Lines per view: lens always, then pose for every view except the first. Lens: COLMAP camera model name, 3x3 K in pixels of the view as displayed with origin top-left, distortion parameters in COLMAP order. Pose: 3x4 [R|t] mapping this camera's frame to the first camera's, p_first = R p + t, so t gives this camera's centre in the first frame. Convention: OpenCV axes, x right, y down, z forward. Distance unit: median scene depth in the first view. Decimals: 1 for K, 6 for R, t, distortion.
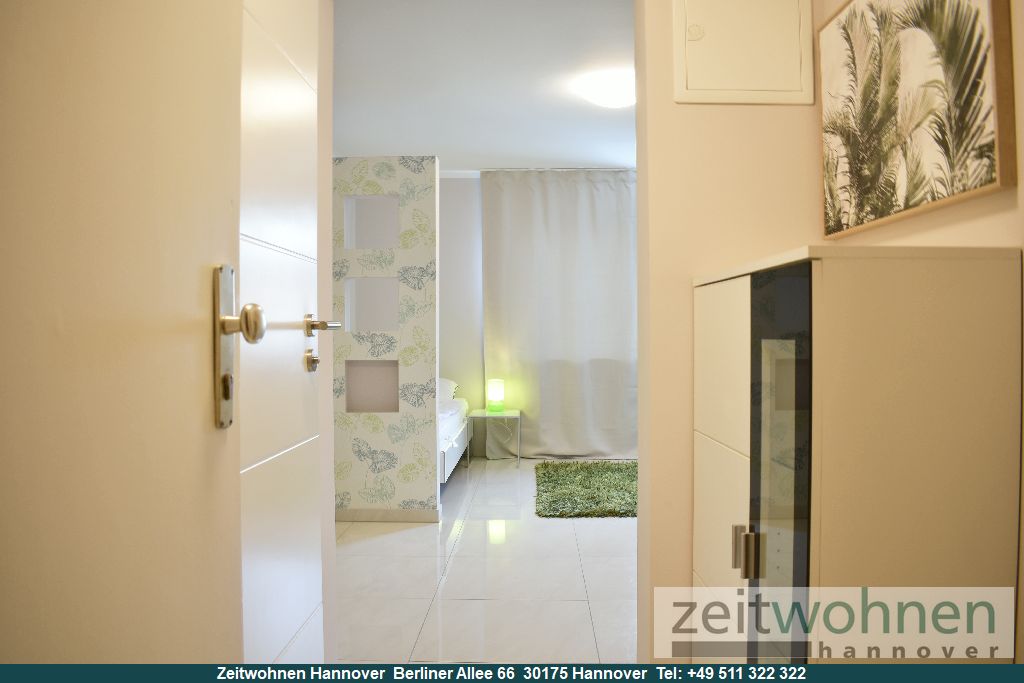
lens RADIAL K [[816.0, 0, 513.0], [0, 816.0, 343.1], [0, 0, 1]] dist [0.002224, -0.000466]
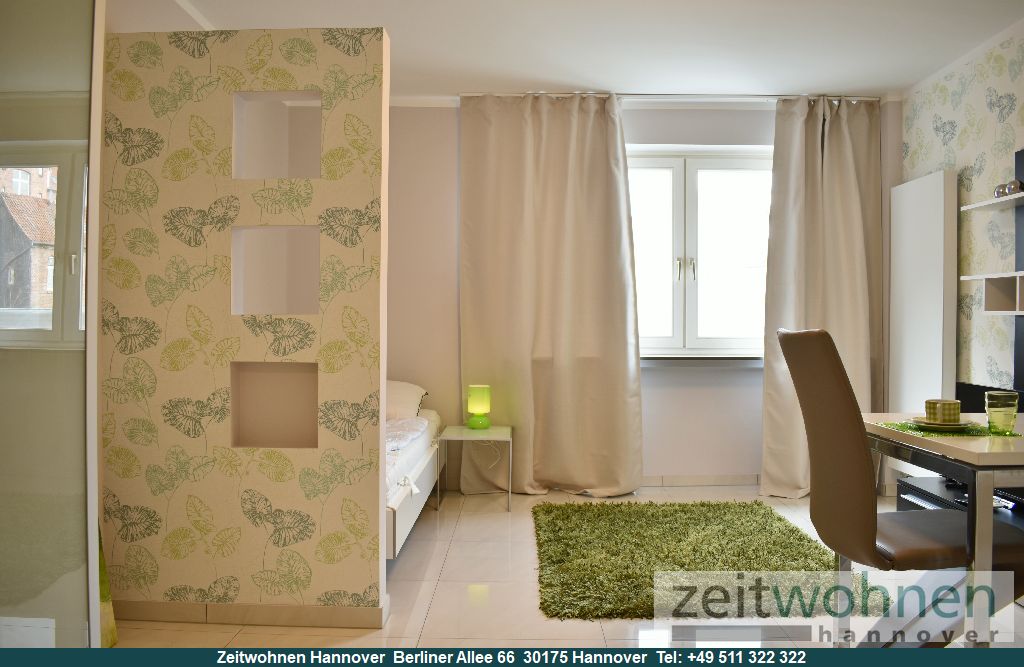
lens RADIAL K [[812.7, 0, 513.8], [0, 812.7, 330.9], [0, 0, 1]] dist [-0.010769, -0.001634]
pose [[0.999689, 0.009204, 0.023170, -0.008991], [-0.009188, 0.999957, -0.000775, -0.003223], [-0.023176, 0.000562, 0.999731, 0.390175]]
